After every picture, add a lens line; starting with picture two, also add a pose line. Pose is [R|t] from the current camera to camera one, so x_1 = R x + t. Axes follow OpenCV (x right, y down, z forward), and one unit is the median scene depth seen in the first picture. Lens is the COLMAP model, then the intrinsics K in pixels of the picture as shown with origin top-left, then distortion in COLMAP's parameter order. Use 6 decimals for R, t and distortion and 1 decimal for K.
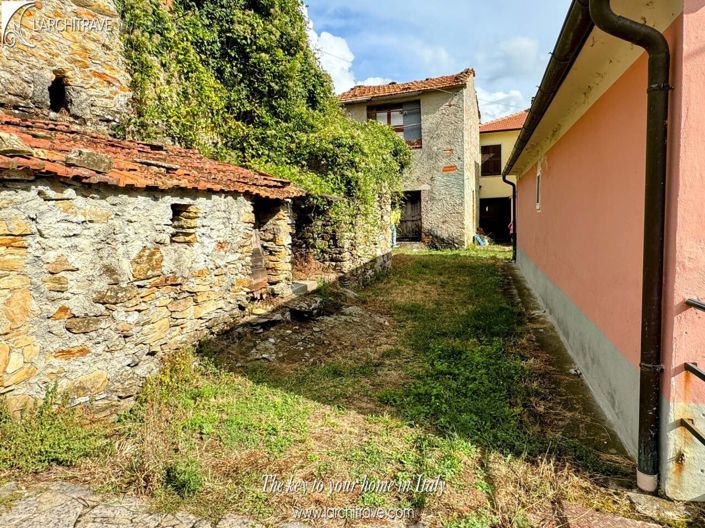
lens RADIAL K [[472.0, 0, 352.5], [0, 472.0, 264.0], [0, 0, 1]] dist [-0.000132, 0.000008]
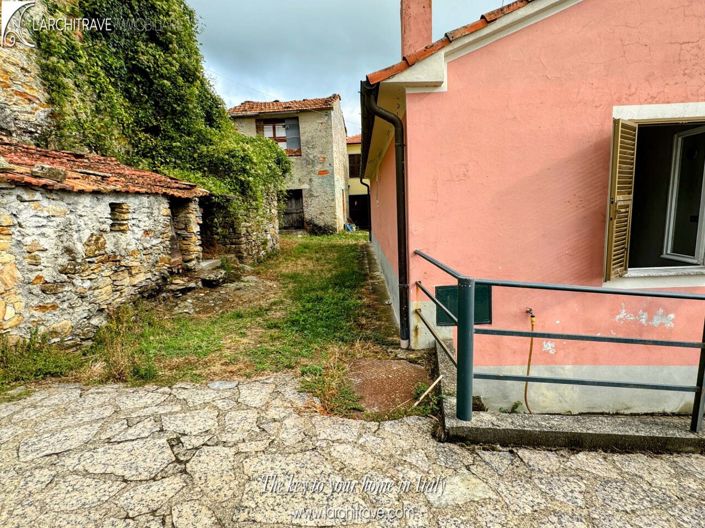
lens RADIAL K [[371.0, 0, 352.5], [0, 371.0, 264.0], [0, 0, 1]] dist [0.002083, 0.000338]
pose [[0.963088, -0.047198, 0.265018, 0.005812], [0.035128, 0.998126, 0.050102, 0.014280], [-0.266886, -0.038943, 0.962941, -0.157387]]
